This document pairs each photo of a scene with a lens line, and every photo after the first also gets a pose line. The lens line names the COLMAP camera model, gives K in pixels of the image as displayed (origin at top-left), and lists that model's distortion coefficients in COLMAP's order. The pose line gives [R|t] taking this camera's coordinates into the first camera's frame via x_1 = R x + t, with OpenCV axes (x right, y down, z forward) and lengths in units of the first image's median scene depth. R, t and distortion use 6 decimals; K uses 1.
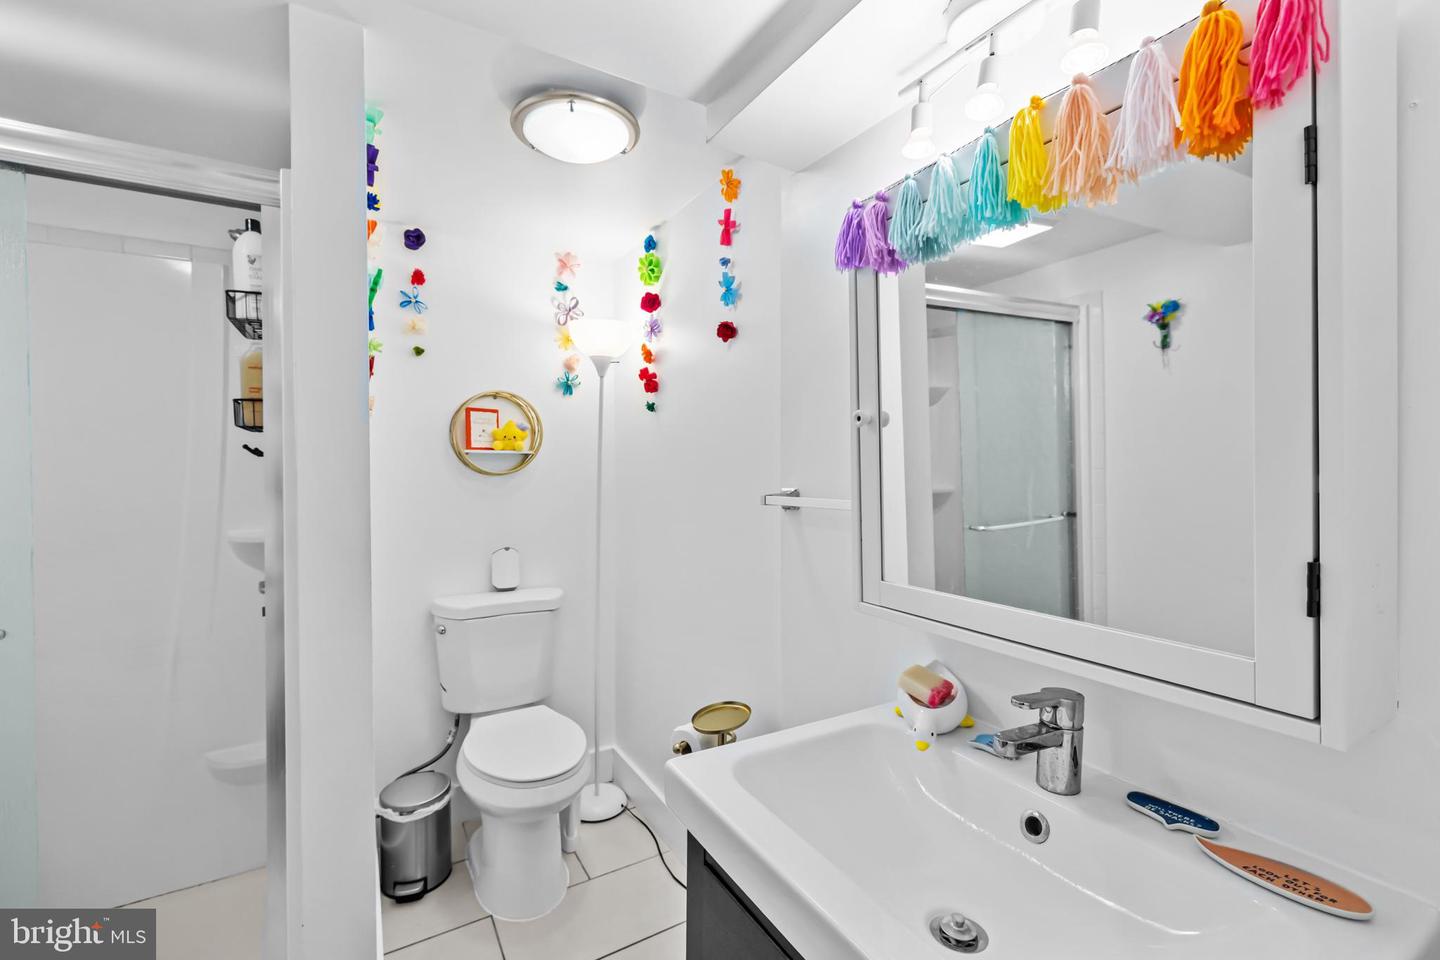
lens RADIAL K [[608.9, 0, 717.2], [0, 608.9, 472.4], [0, 0, 1]] dist [0.001751, -0.000463]
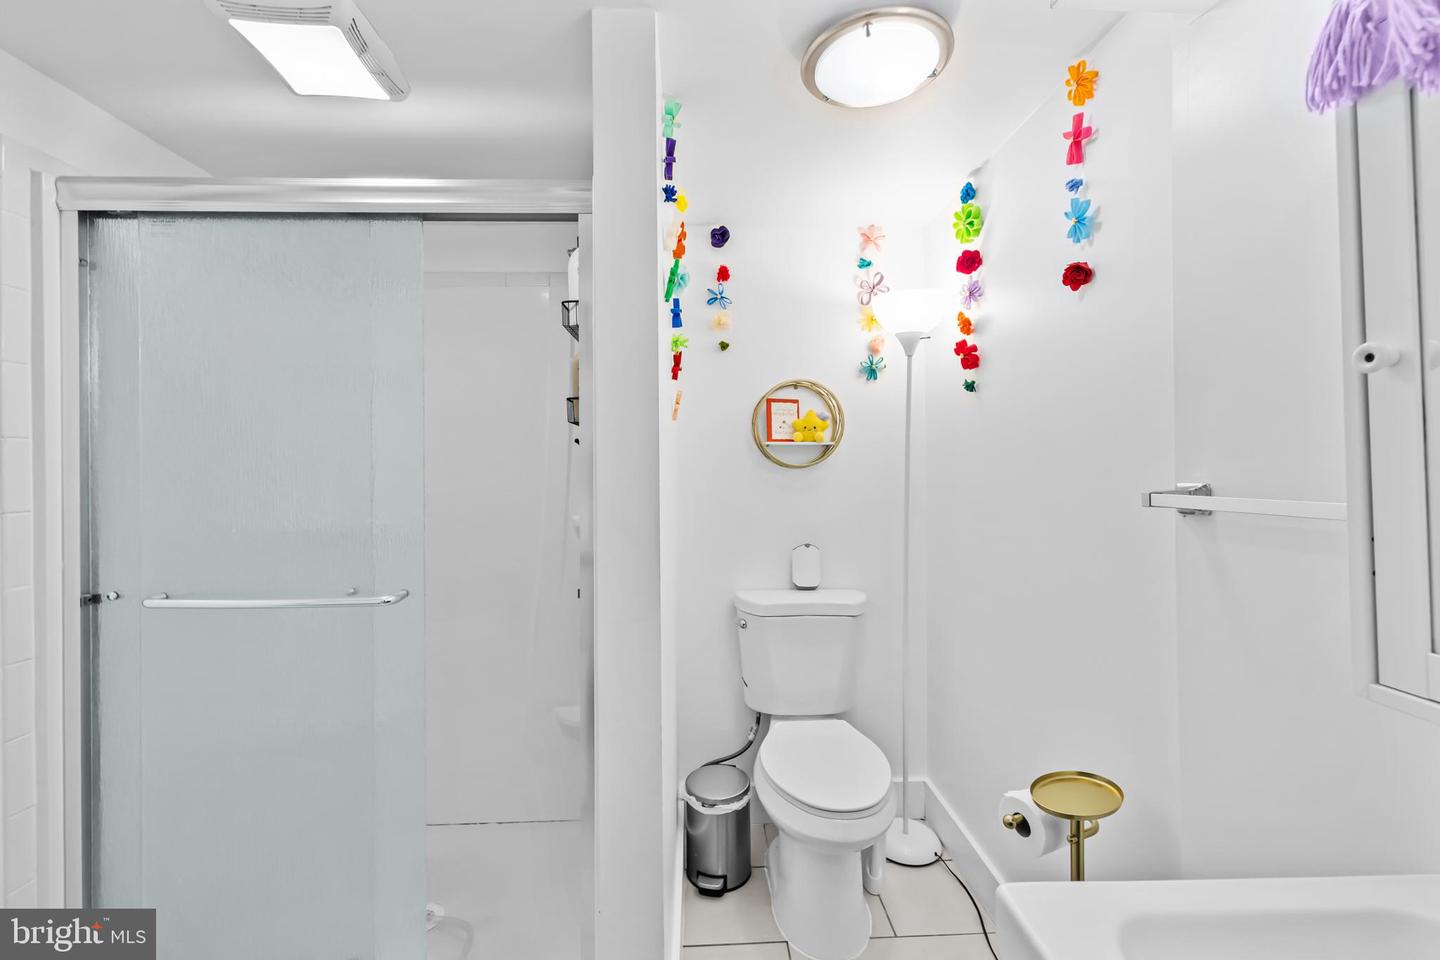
lens RADIAL K [[608.9, 0, 716.7], [0, 608.9, 466.8], [0, 0, 1]] dist [0.001751, -0.000463]
pose [[0.876404, -0.004029, -0.481560, -0.013702], [0.002780, 0.999991, -0.003309, 0.007198], [0.481569, 0.001561, 0.876407, 0.122441]]
